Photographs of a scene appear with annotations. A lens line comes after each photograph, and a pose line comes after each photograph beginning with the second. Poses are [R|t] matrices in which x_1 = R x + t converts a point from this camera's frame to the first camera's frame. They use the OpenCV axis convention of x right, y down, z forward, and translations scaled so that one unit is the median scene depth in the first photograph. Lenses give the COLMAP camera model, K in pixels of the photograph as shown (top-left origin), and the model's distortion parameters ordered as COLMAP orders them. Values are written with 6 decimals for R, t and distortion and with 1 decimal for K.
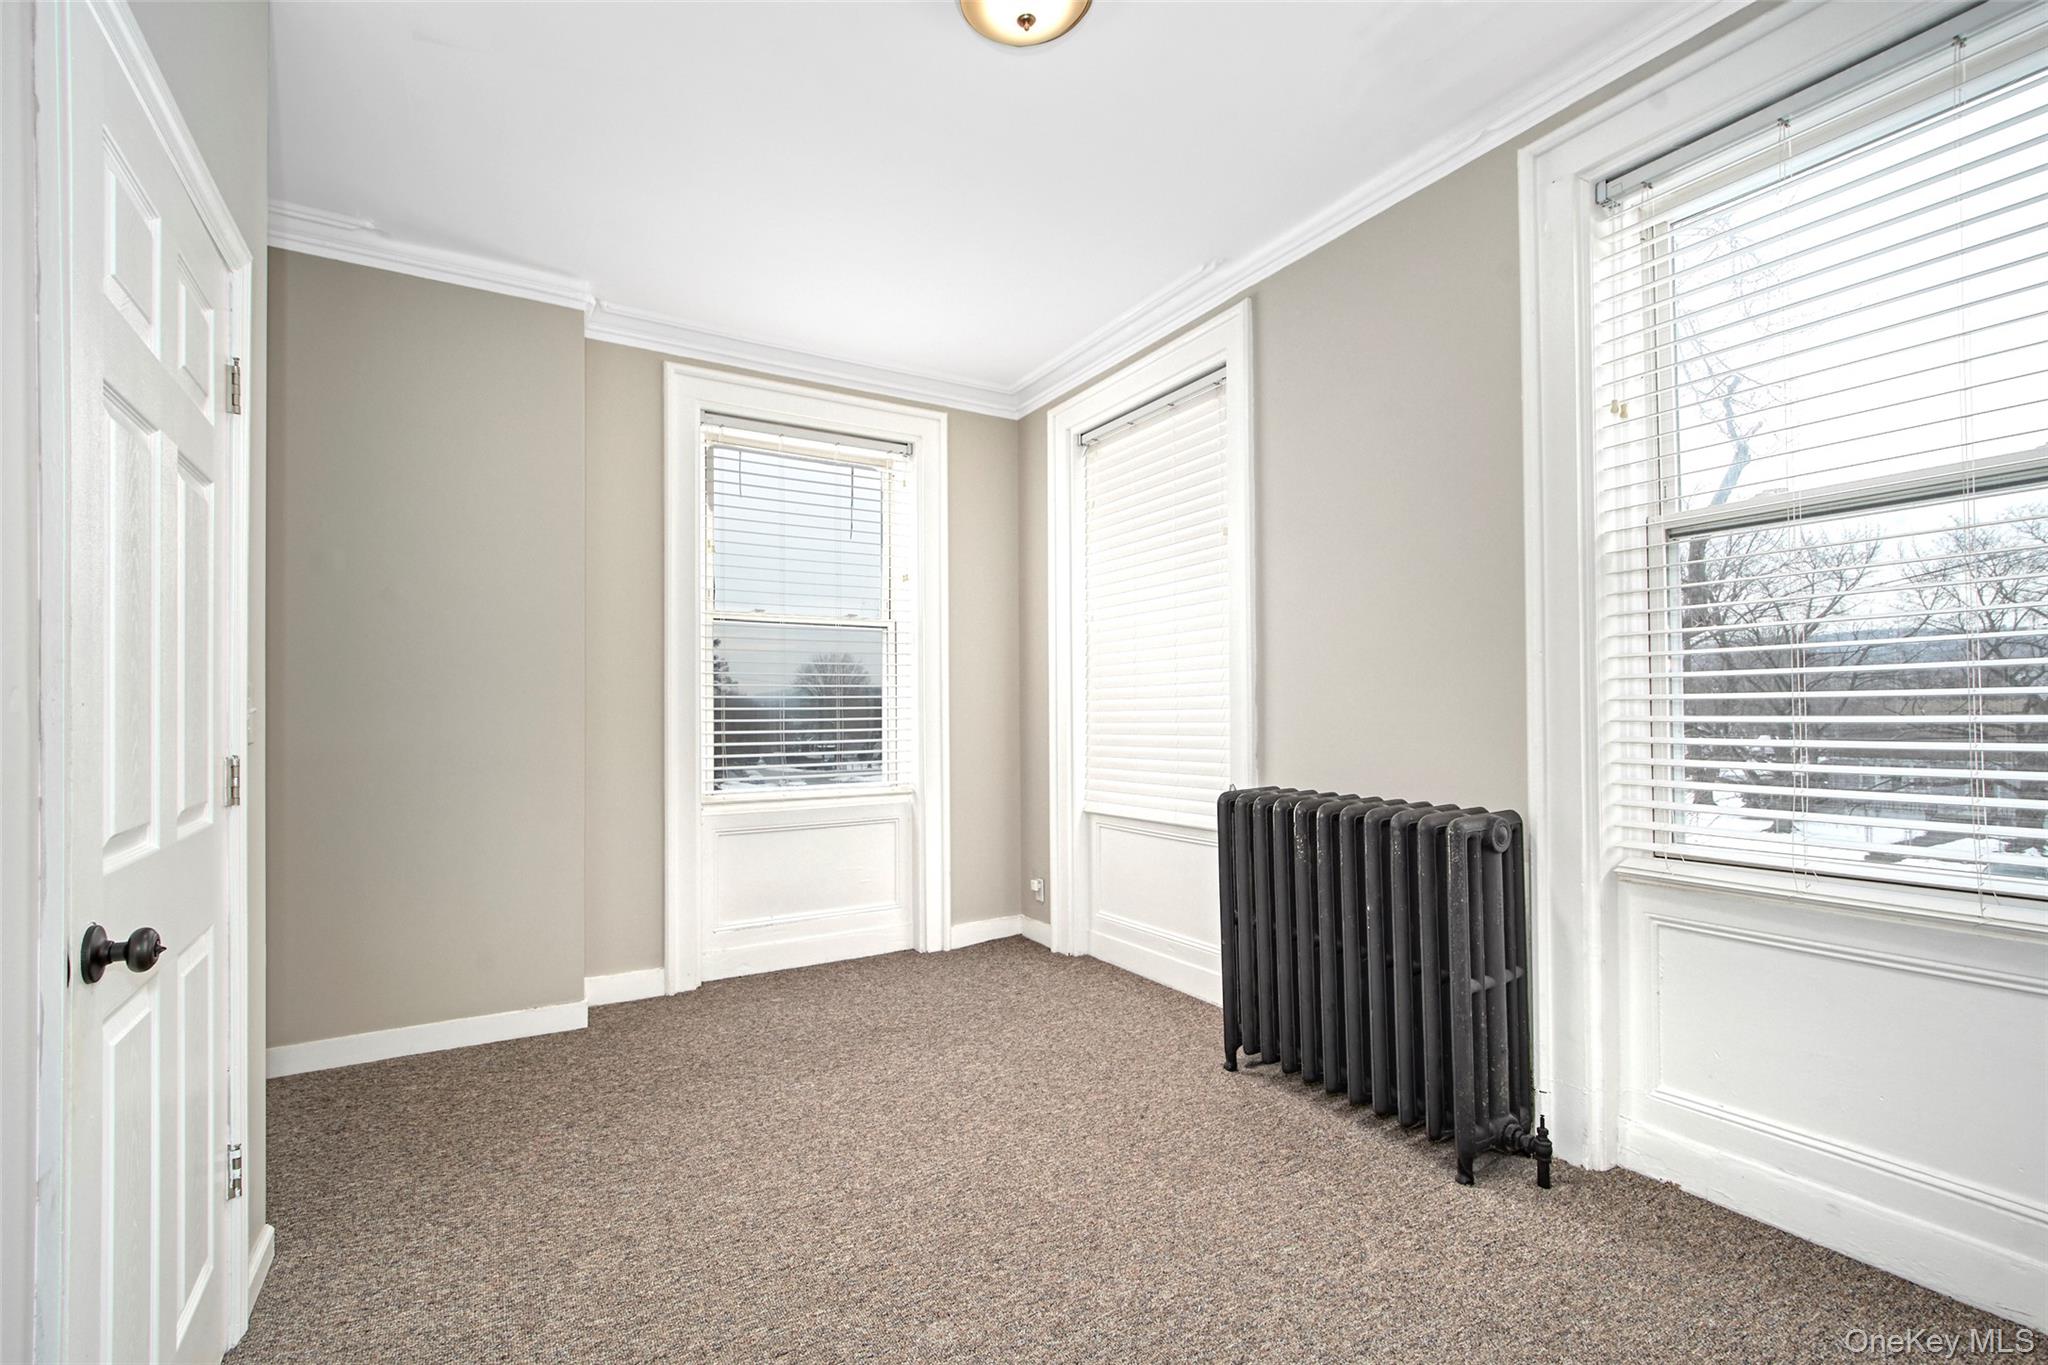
lens RADIAL K [[895.6, 0, 1024.0], [0, 895.6, 682.5], [0, 0, 1]] dist [0.011012, 0.000048]
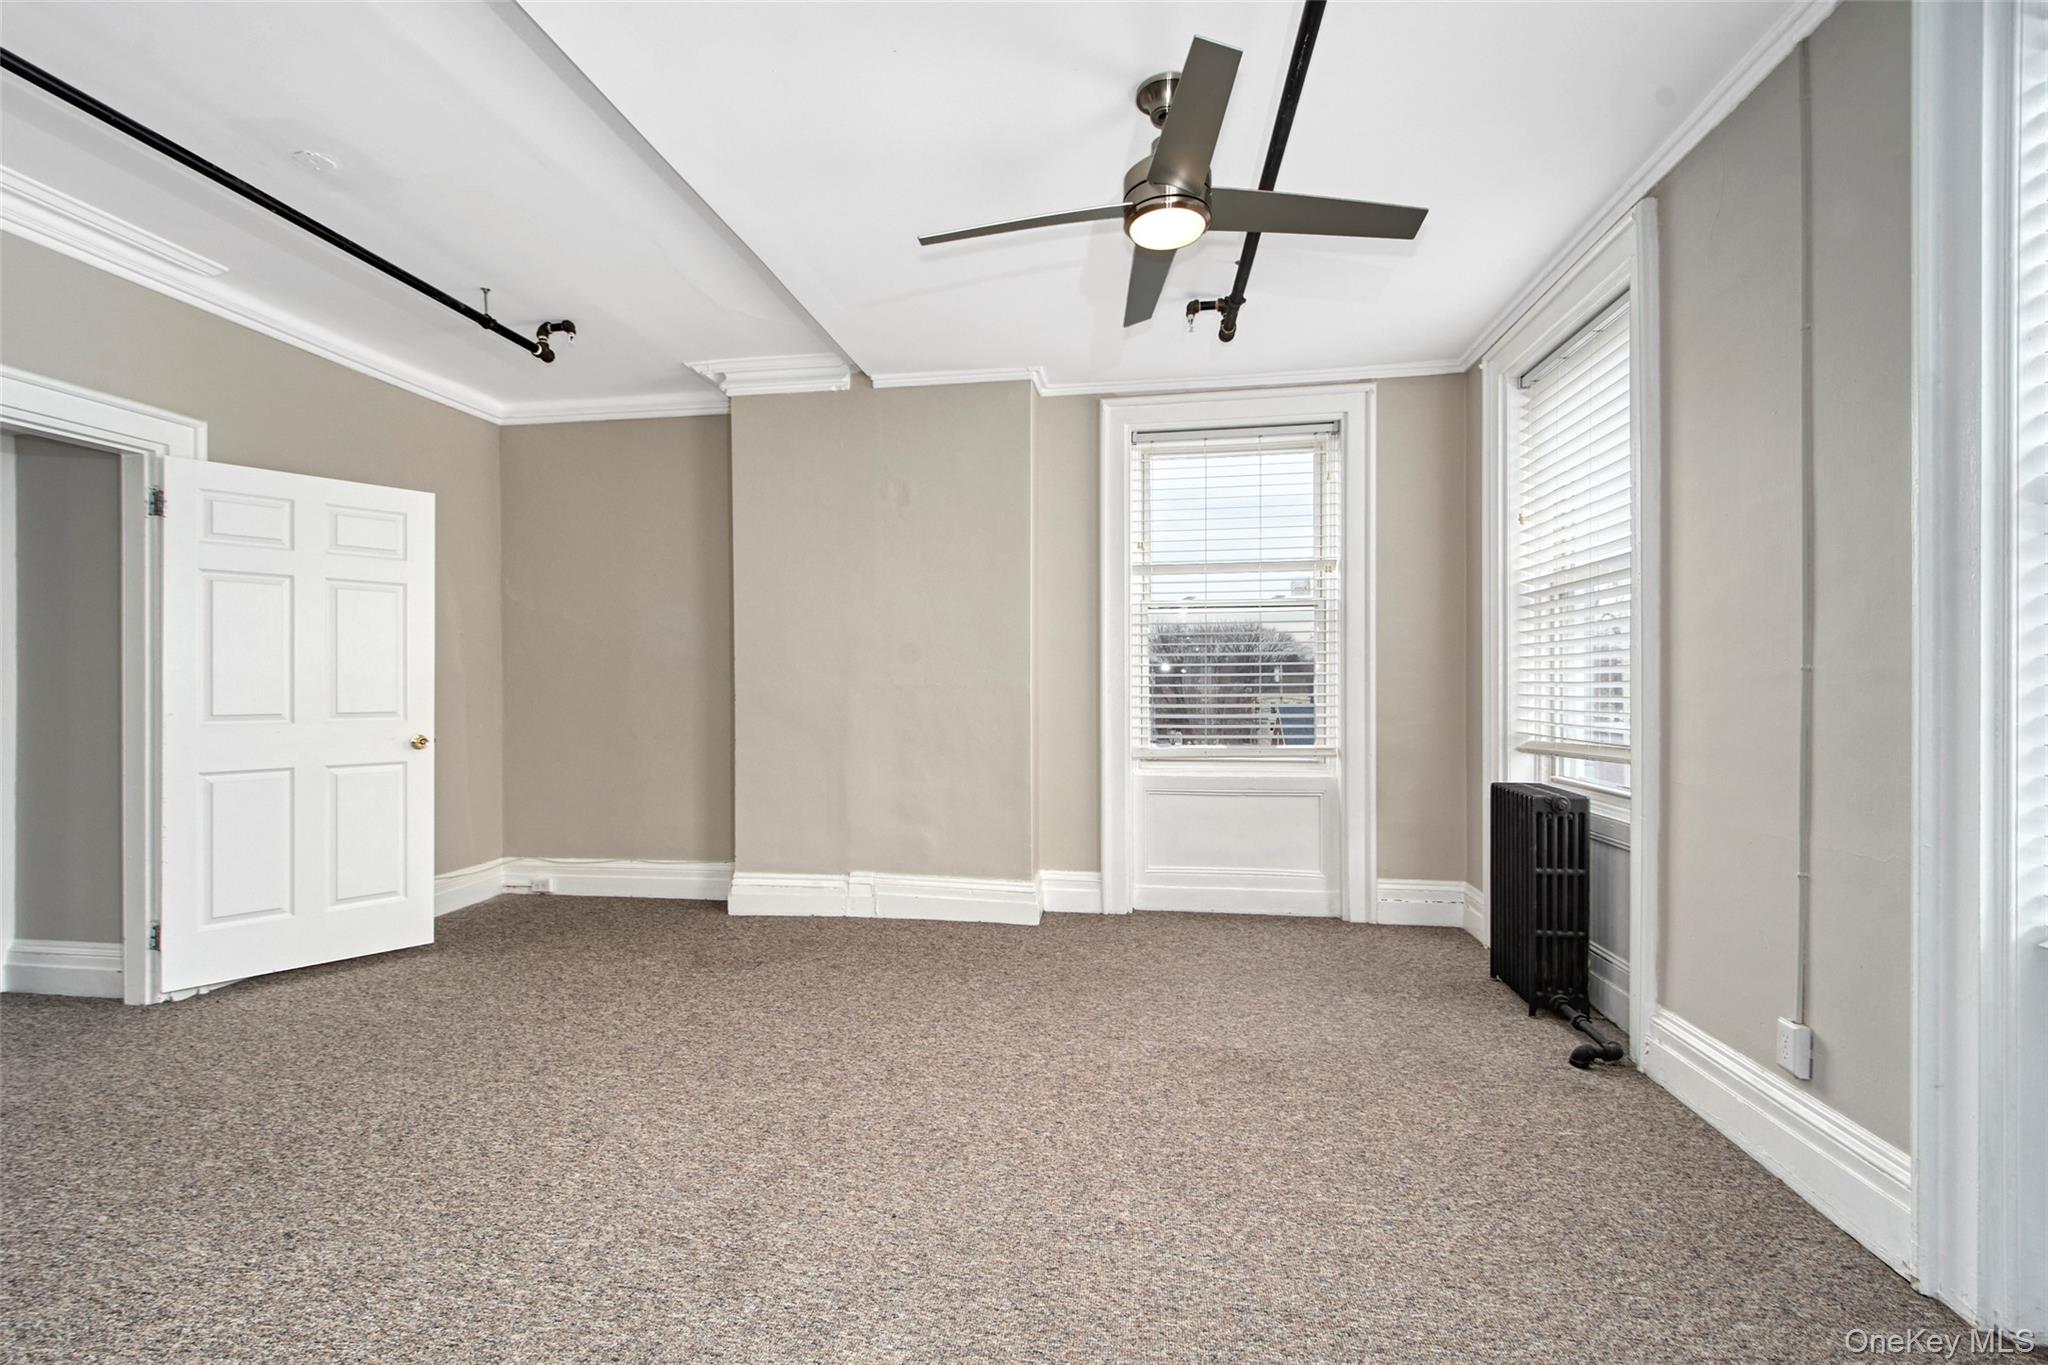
lens RADIAL K [[911.7, 0, 1022.2], [0, 911.7, 692.8], [0, 0, 1]] dist [0.006885, -0.000197]
pose [[0.783746, 0.001112, -0.621080, 0.241689], [0.025210, 0.999117, 0.033602, -0.005420], [0.620569, -0.041993, 0.783026, -0.041932]]
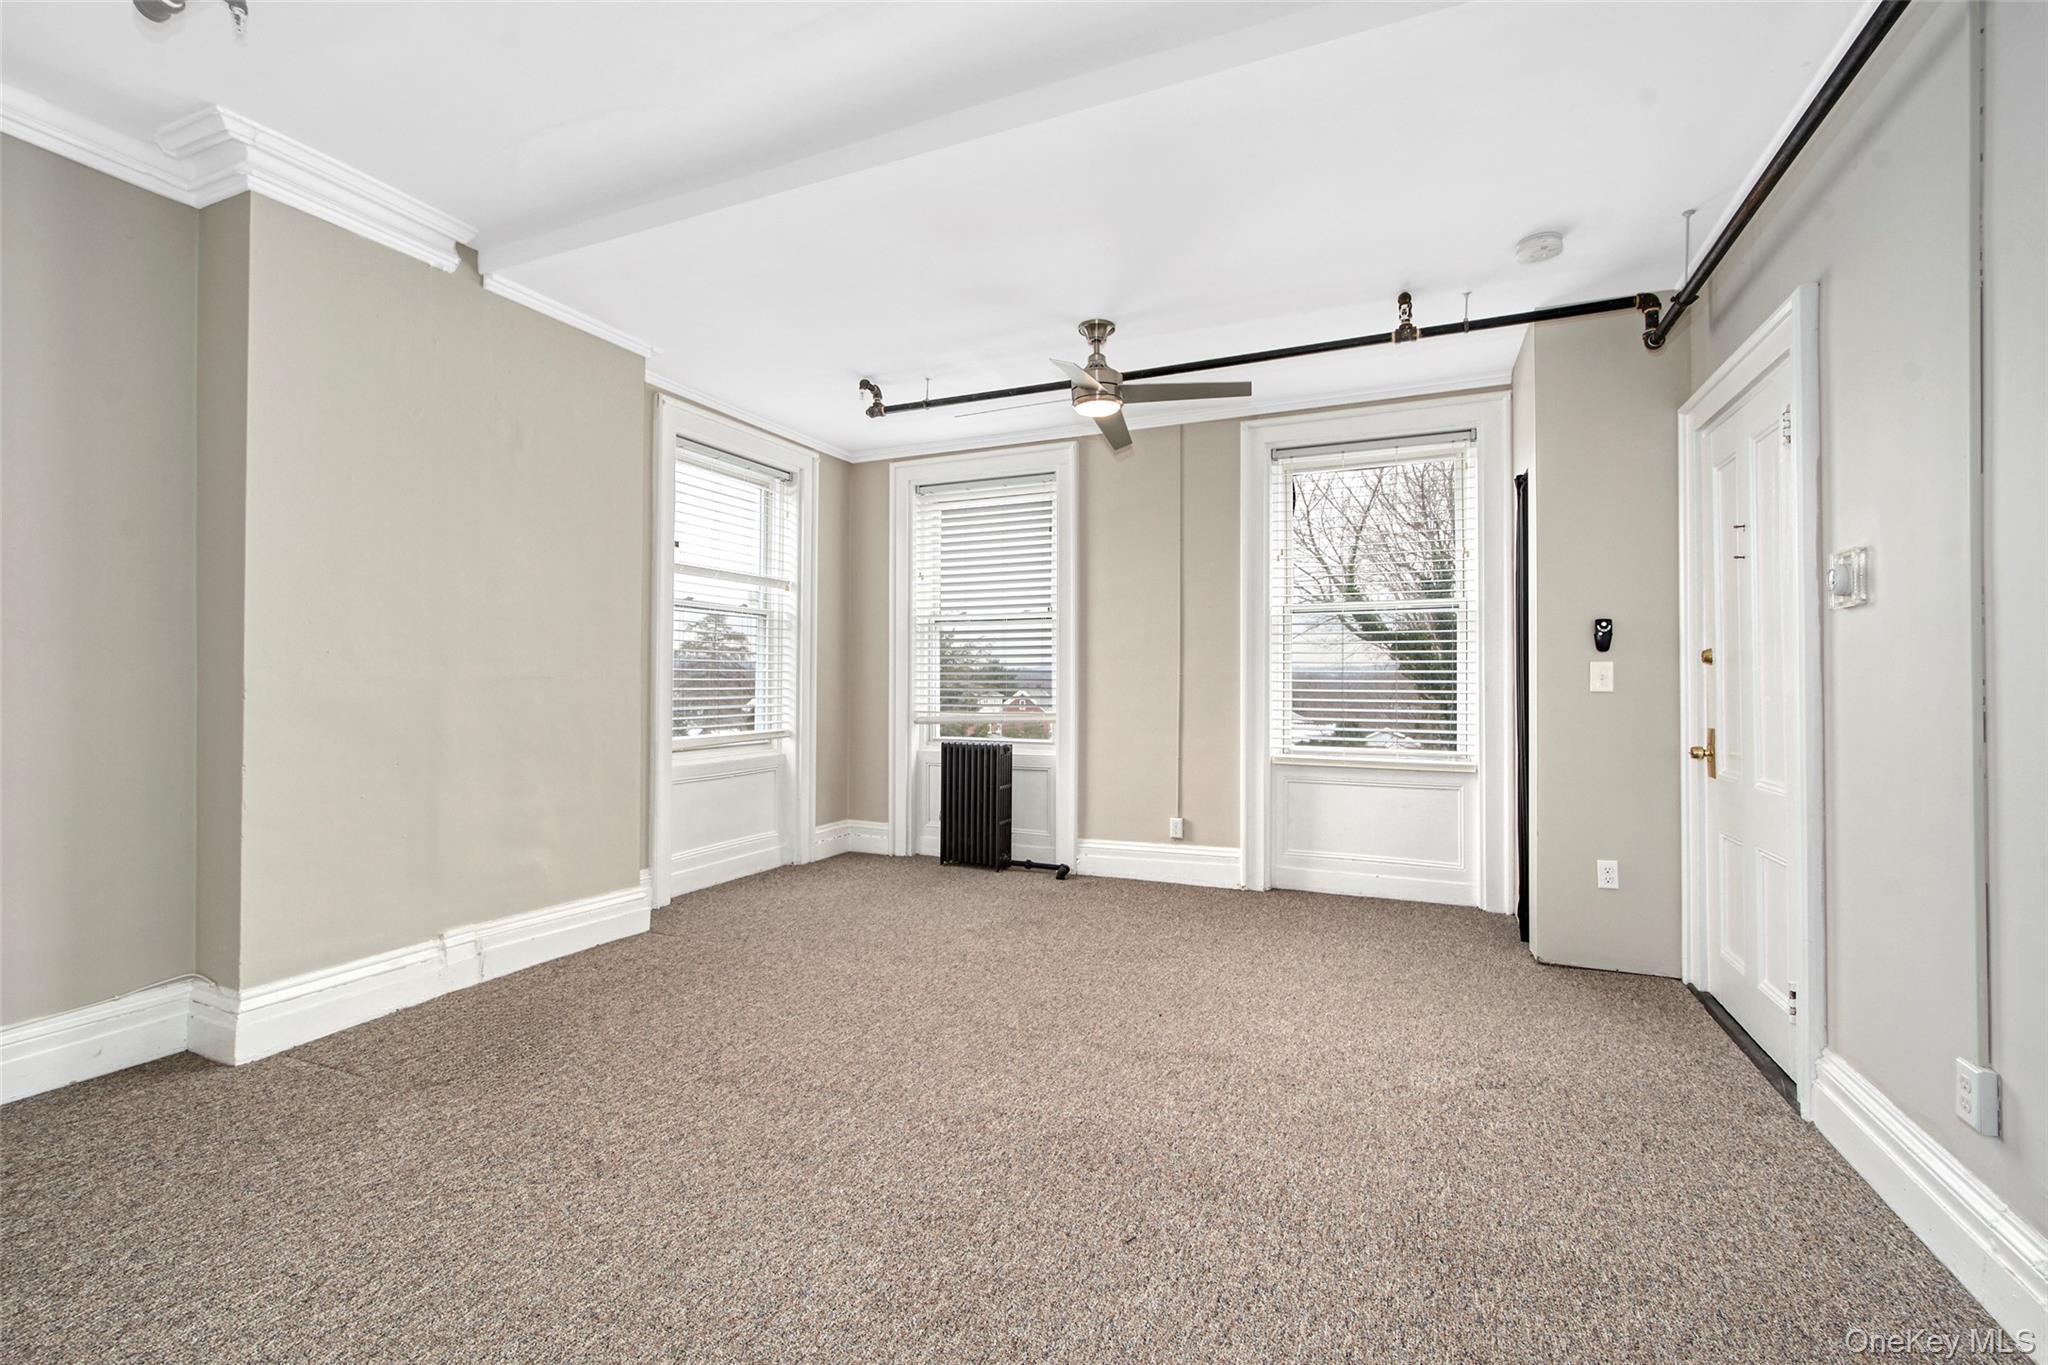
lens RADIAL K [[872.4, 0, 1024.0], [0, 872.4, 682.5], [0, 0, 1]] dist [0.002133, -0.000090]
pose [[0.808963, -0.000345, 0.587859, -0.614030], [-0.020572, 0.999371, 0.028895, -0.009851], [-0.587499, -0.035469, 0.808447, -0.224008]]
